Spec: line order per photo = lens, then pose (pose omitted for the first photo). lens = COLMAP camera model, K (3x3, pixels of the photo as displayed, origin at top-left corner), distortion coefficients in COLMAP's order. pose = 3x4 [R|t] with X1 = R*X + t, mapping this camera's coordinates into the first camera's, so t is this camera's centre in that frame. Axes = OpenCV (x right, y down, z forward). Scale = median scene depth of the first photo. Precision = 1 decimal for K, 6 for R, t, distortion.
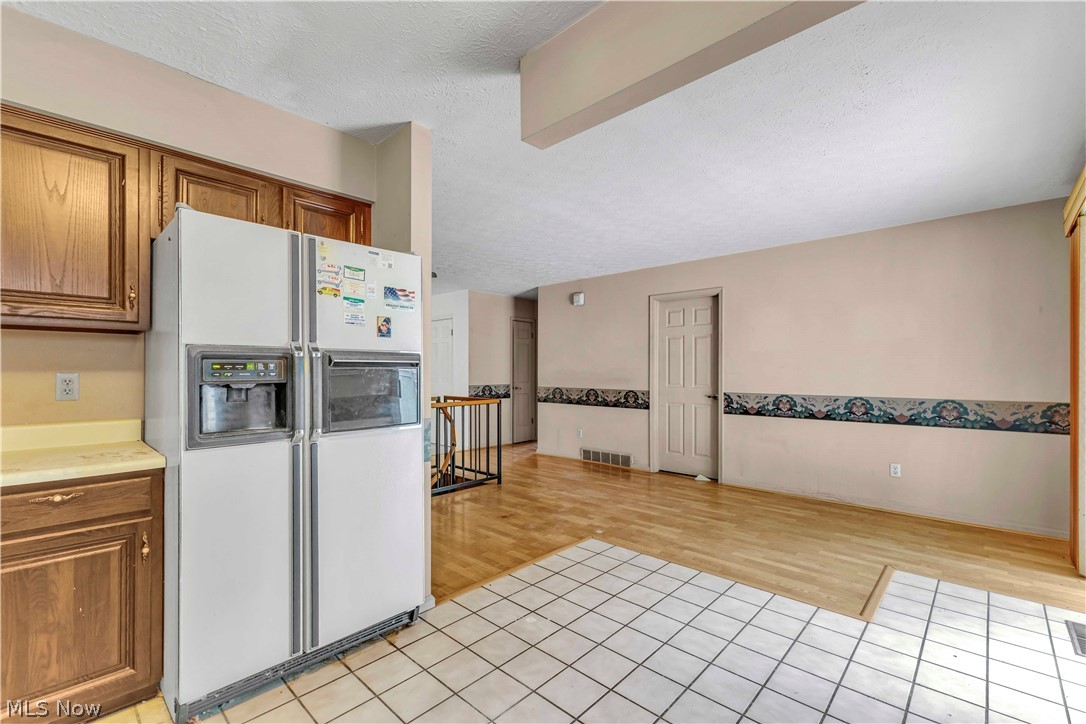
lens RADIAL K [[465.5, 0, 545.5], [0, 465.5, 369.1], [0, 0, 1]] dist [0.001840, 0.001571]
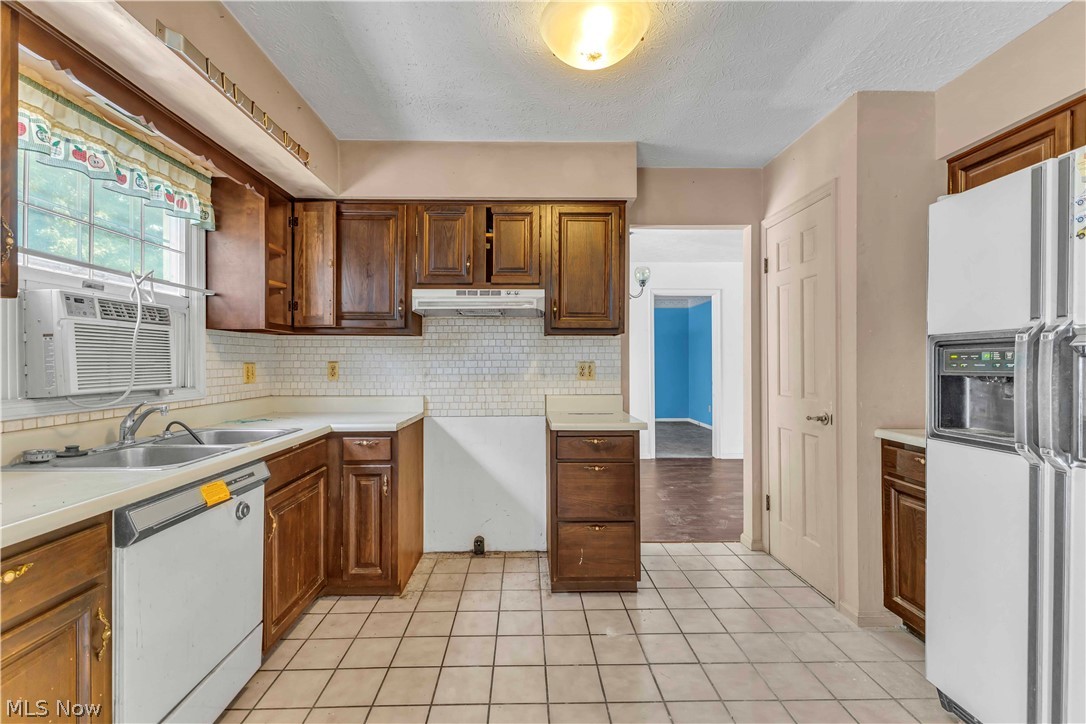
lens RADIAL K [[465.5, 0, 537.6], [0, 465.5, 366.4], [0, 0, 1]] dist [0.001840, 0.001571]
pose [[-0.712281, 0.005283, -0.701874, 0.296503], [0.000180, 0.999973, 0.007344, 0.003922], [0.701894, 0.005104, -0.712263, 0.576640]]
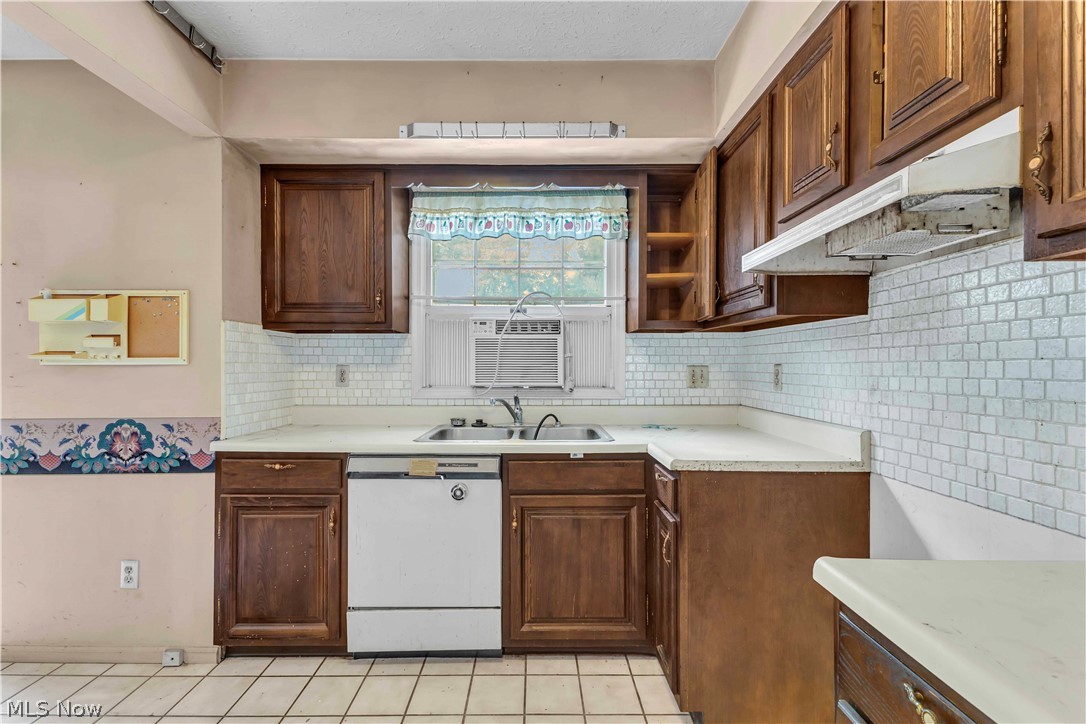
lens RADIAL K [[465.5, 0, 537.6], [0, 465.5, 369.0], [0, 0, 1]] dist [0.001840, 0.001571]
pose [[-0.690118, -0.008562, 0.723647, -0.330155], [-0.002888, 0.999955, 0.009078, 0.002994], [-0.723691, 0.004175, -0.690111, 0.317867]]
